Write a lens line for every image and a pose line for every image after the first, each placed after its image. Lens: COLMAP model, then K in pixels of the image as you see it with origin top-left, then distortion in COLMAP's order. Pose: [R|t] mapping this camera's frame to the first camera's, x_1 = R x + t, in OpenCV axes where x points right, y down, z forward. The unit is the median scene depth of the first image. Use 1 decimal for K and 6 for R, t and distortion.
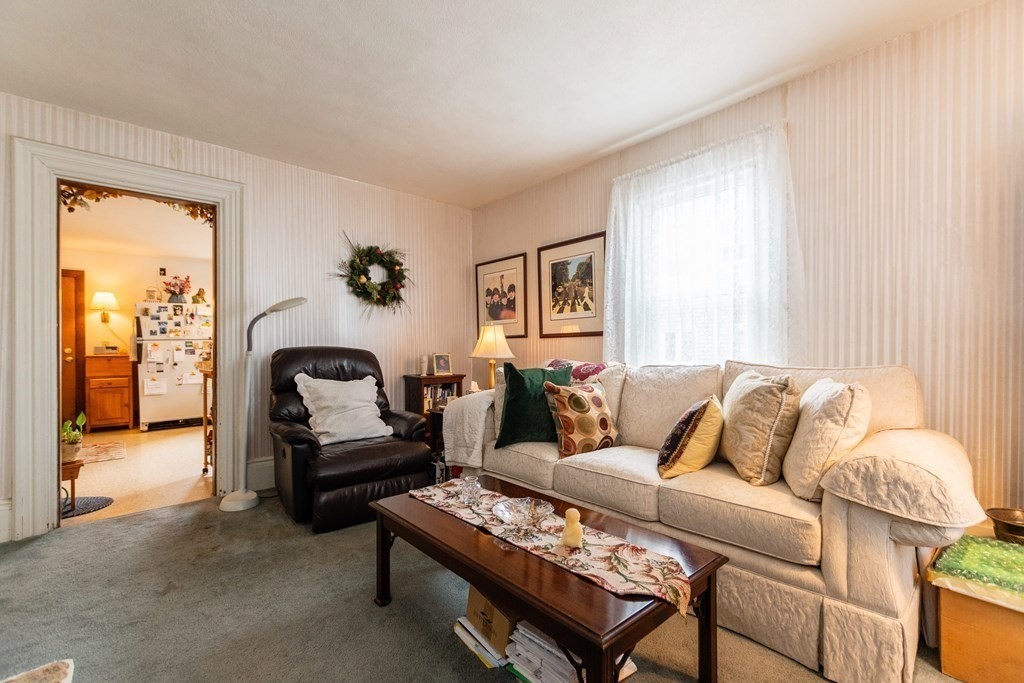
lens RADIAL K [[448.0, 0, 512.9], [0, 448.0, 348.2], [0, 0, 1]] dist [0.003239, -0.001809]
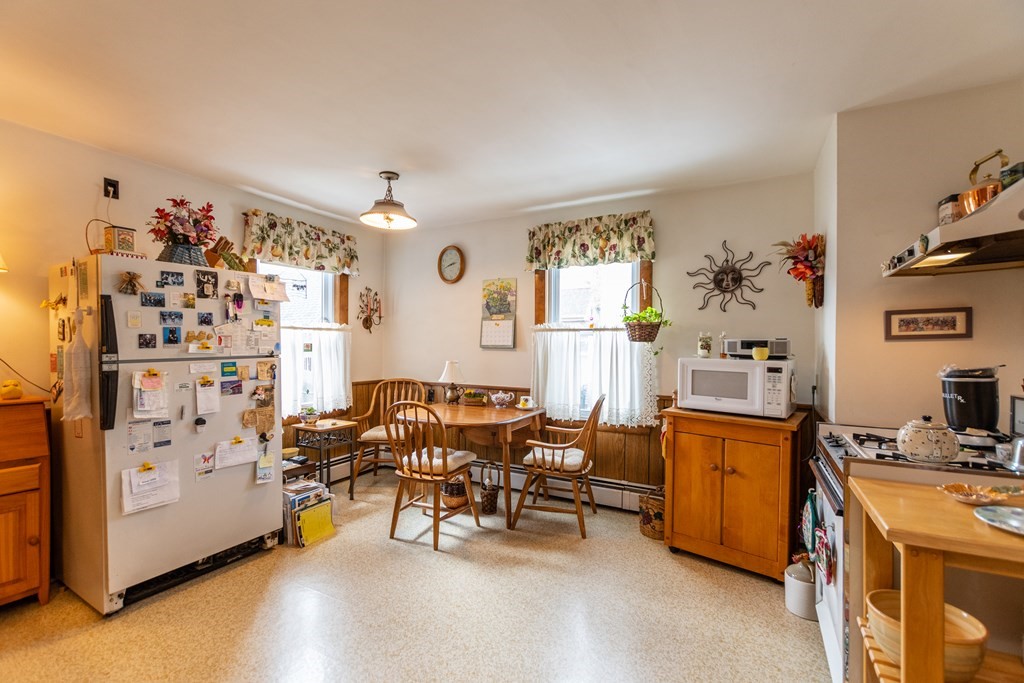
lens RADIAL K [[448.0, 0, 514.6], [0, 448.0, 346.2], [0, 0, 1]] dist [0.003239, -0.001809]
pose [[0.940417, 0.014676, 0.339706, -0.630054], [-0.014174, 0.999892, -0.003959, -0.032381], [-0.339727, -0.001092, 0.940523, 0.539145]]
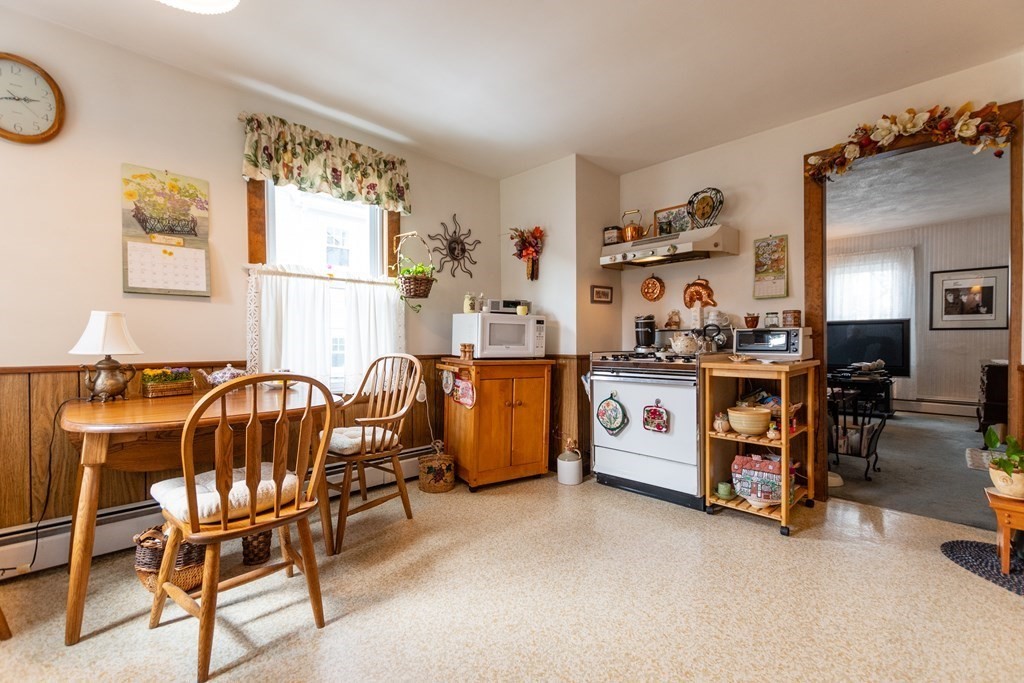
lens RADIAL K [[448.0, 0, 518.0], [0, 448.0, 347.0], [0, 0, 1]] dist [0.003239, -0.001809]
pose [[-0.065905, -0.006413, 0.997805, -0.851809], [0.007532, 0.999948, 0.006924, 0.018272], [-0.997797, 0.007972, -0.065853, 0.965422]]
